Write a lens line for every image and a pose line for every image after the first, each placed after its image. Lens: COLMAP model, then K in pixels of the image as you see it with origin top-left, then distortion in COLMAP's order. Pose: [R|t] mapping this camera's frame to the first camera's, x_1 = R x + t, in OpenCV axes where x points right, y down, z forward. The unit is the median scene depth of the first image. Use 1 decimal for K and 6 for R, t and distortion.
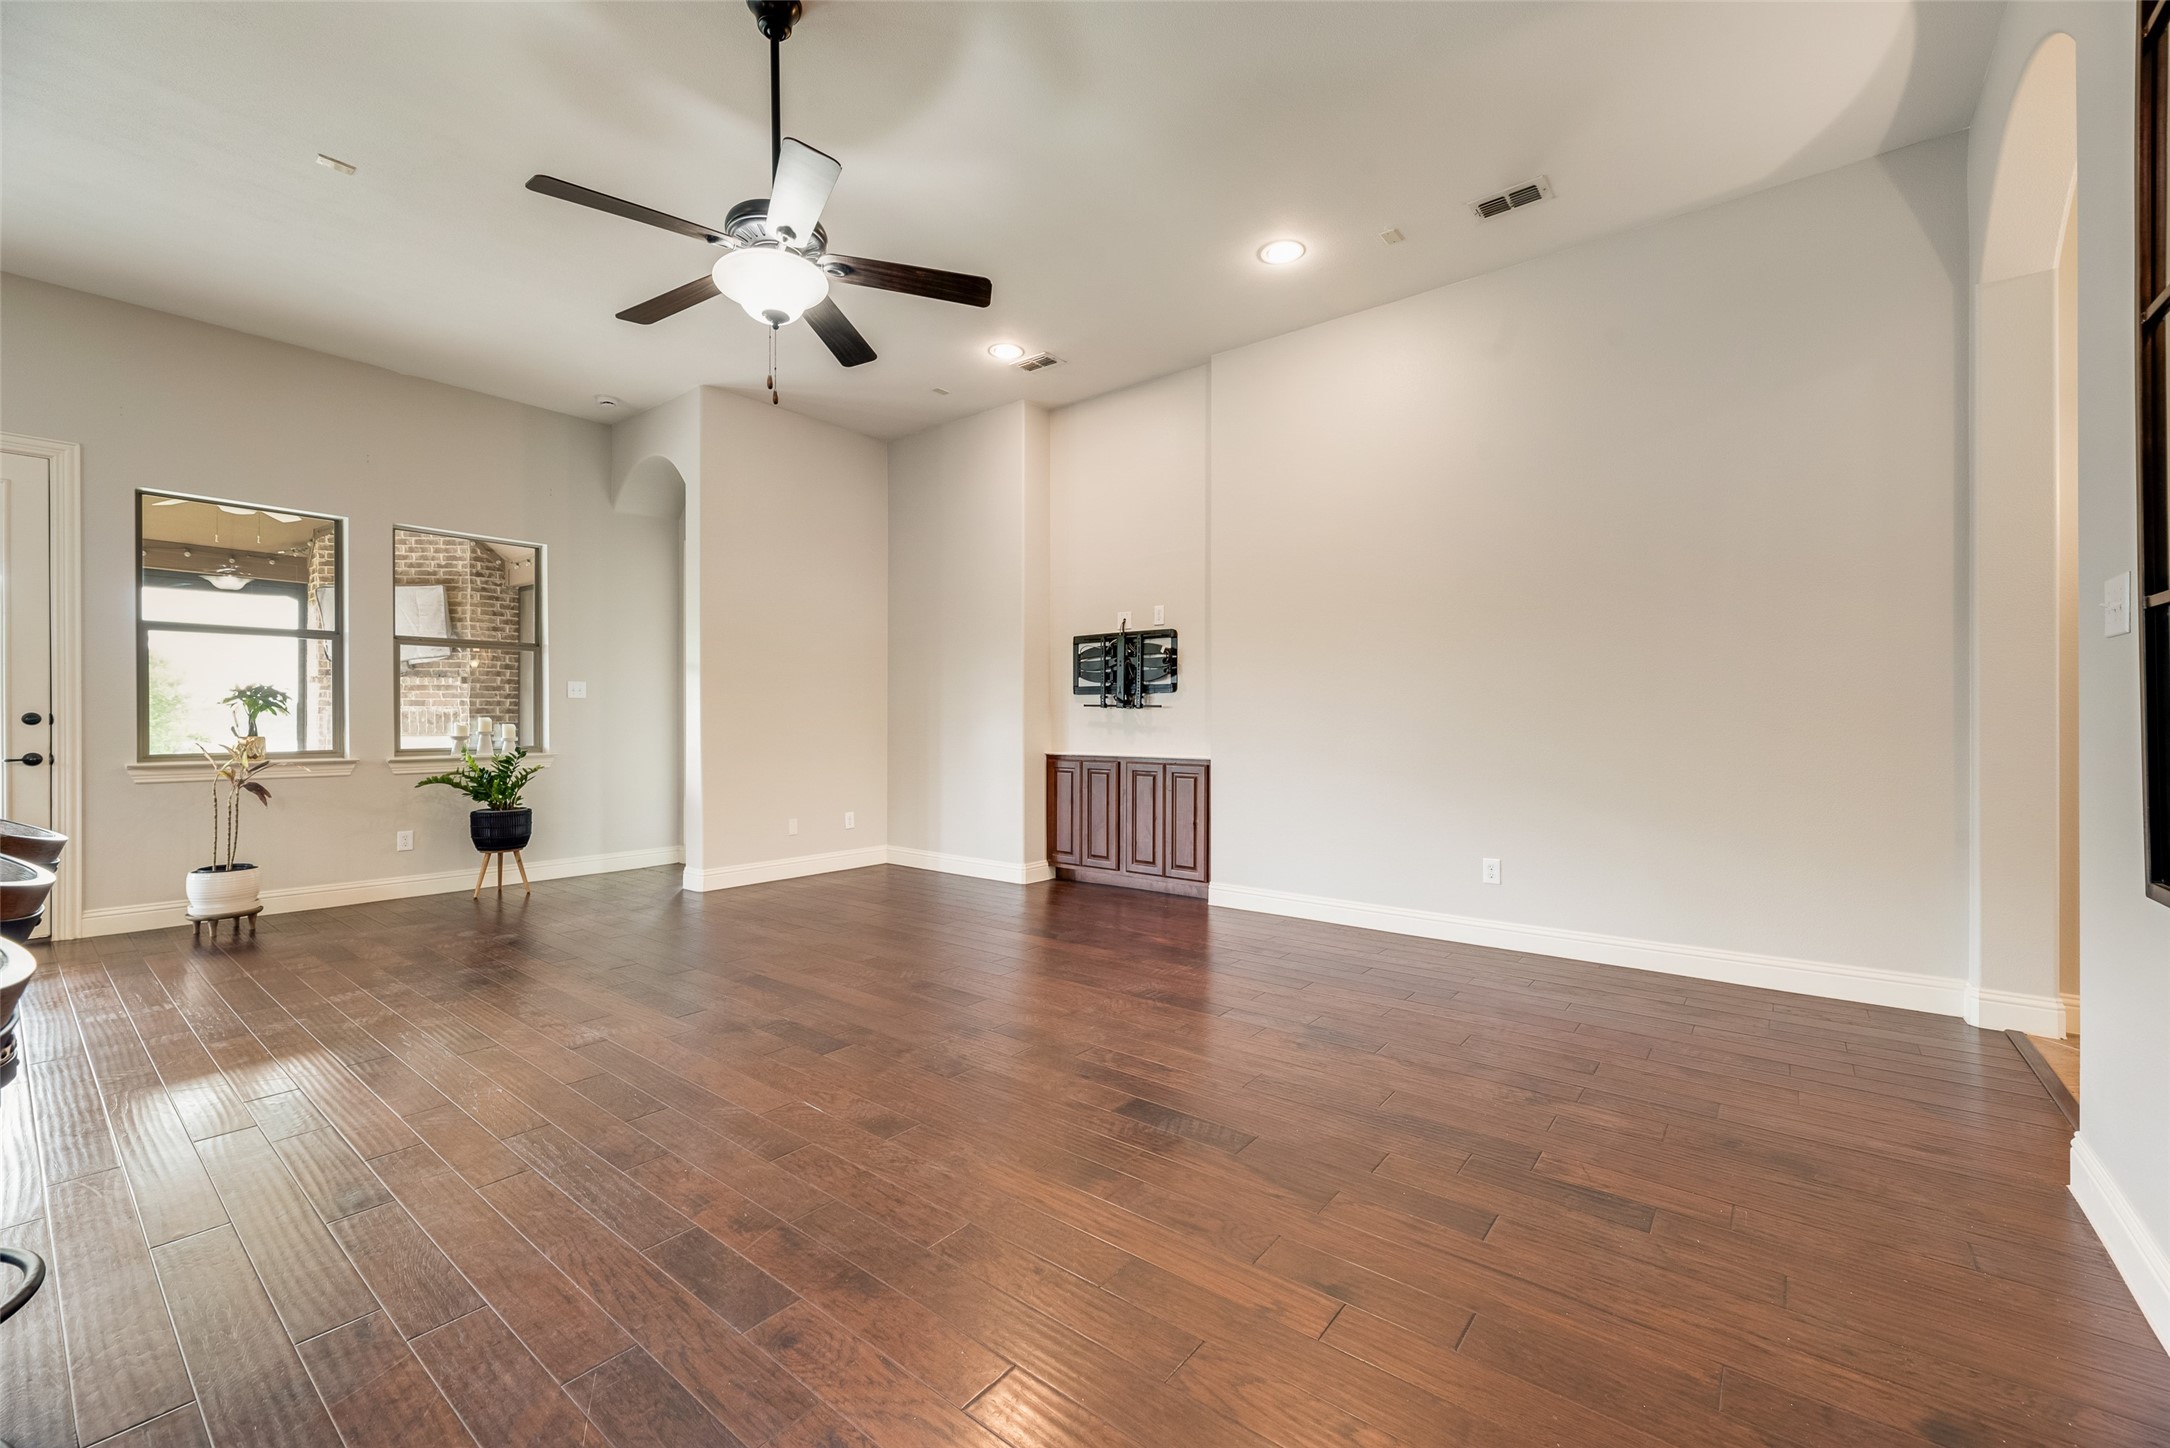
lens RADIAL K [[879.8, 0, 1089.9], [0, 879.8, 722.2], [0, 0, 1]] dist [-0.001854, 0.000433]
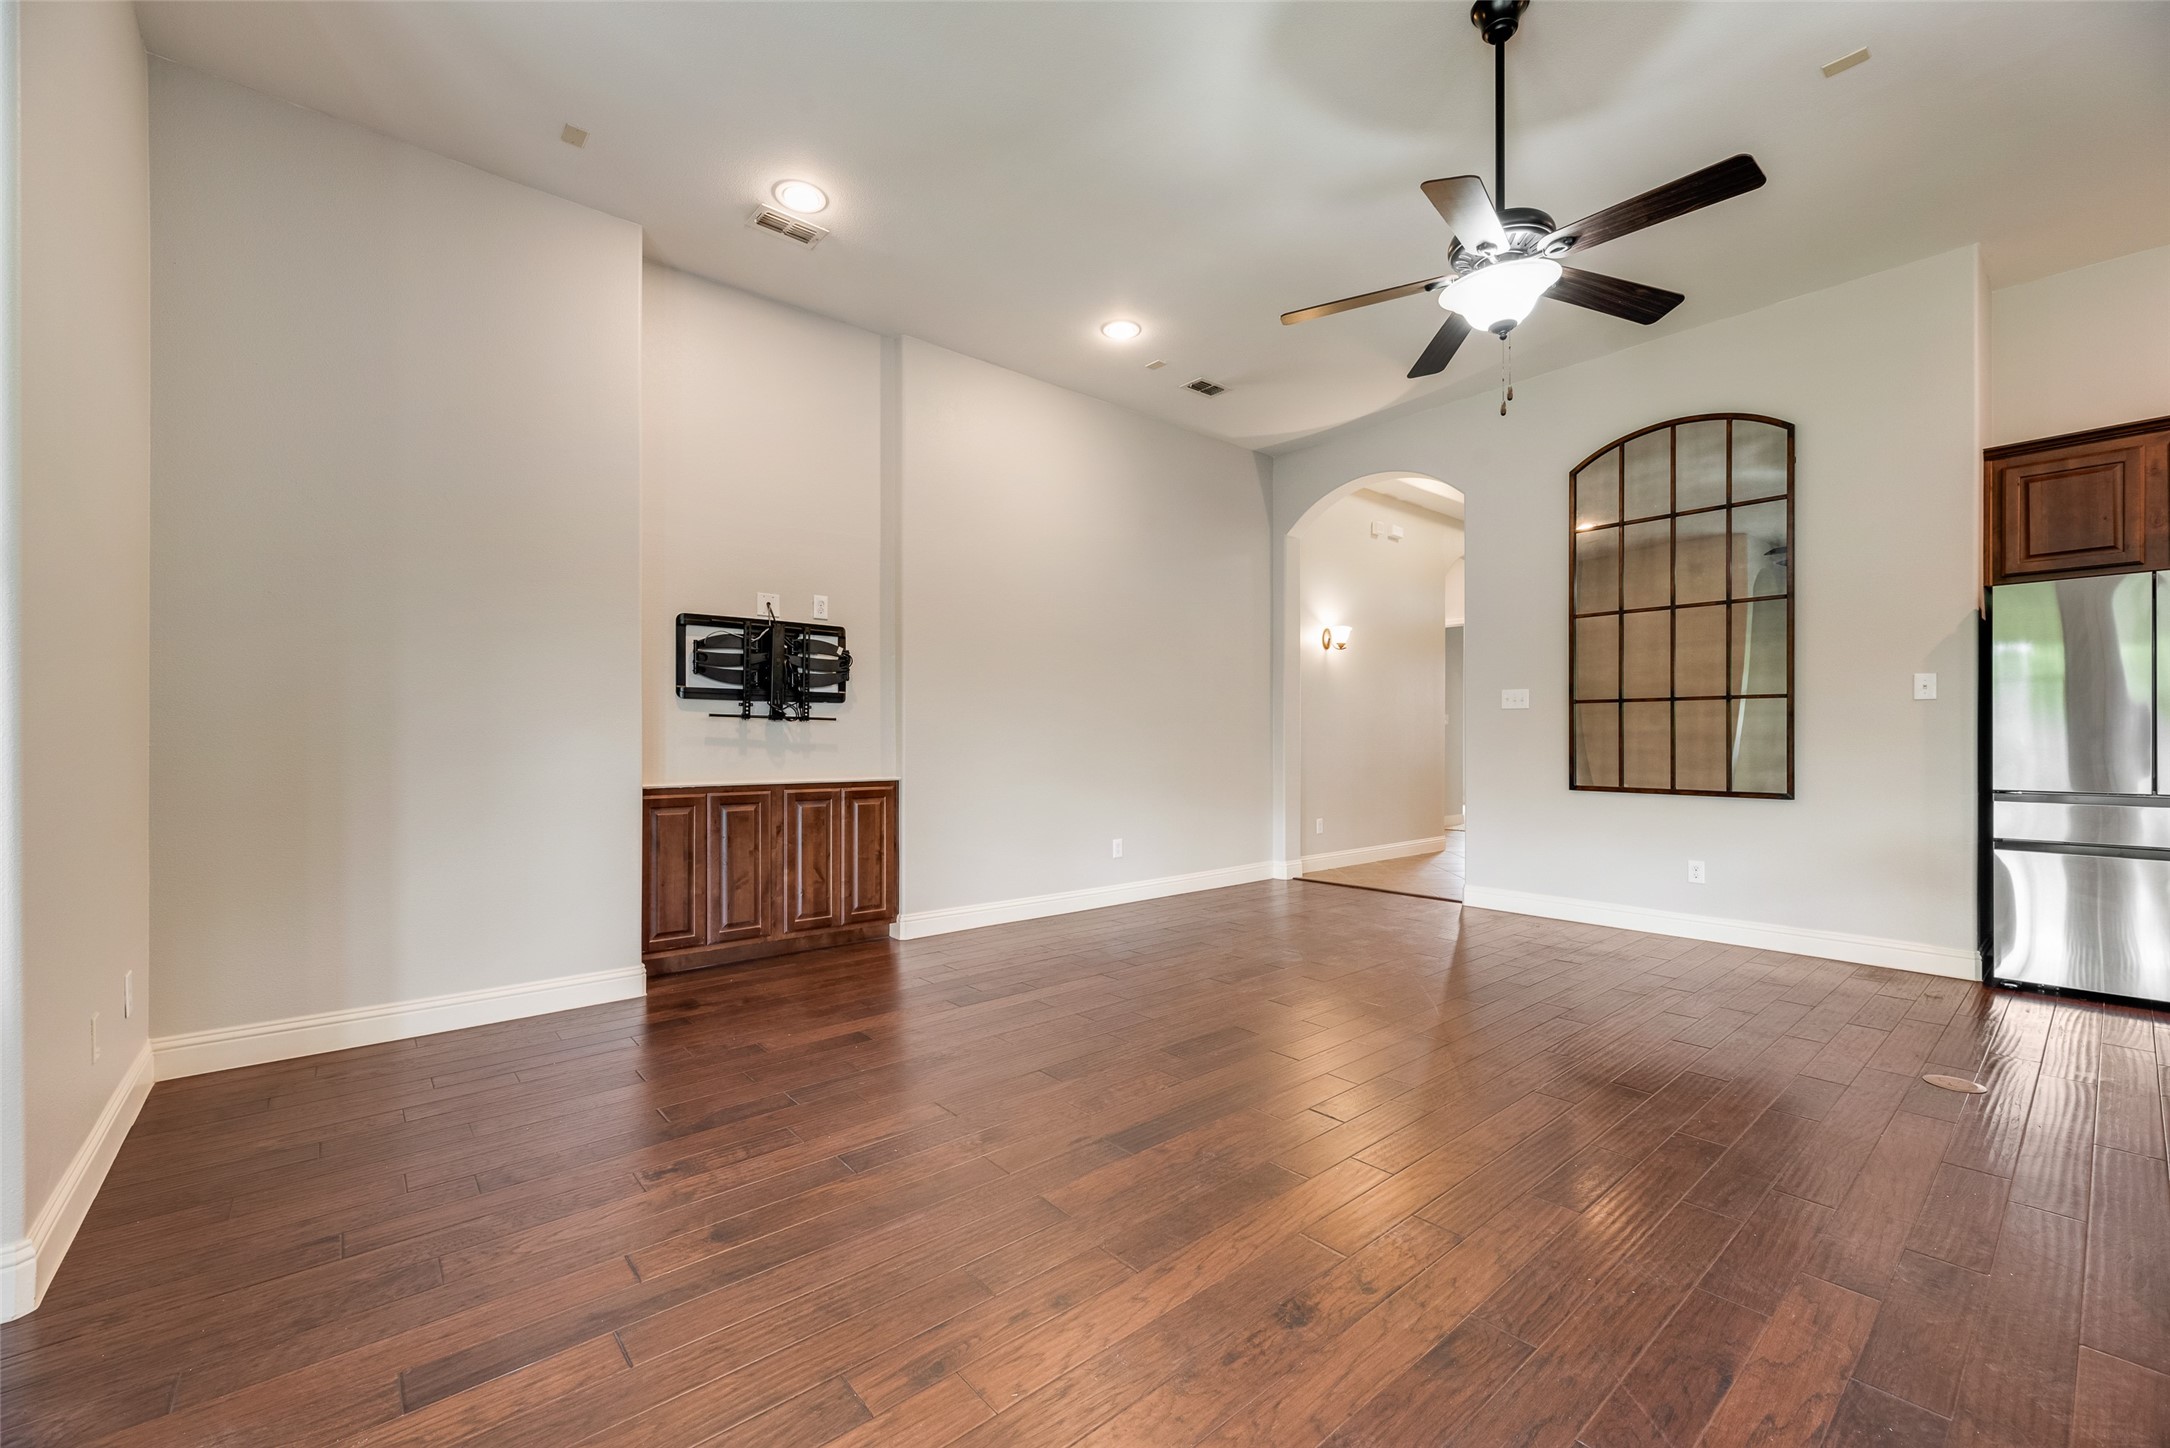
lens RADIAL K [[879.8, 0, 1089.3], [0, 879.8, 732.6], [0, 0, 1]] dist [-0.001854, 0.000433]
pose [[0.196435, 0.002707, 0.980513, -0.660968], [0.001368, 0.999994, -0.003035, -0.002590], [-0.980516, 0.001937, 0.196430, 0.584266]]
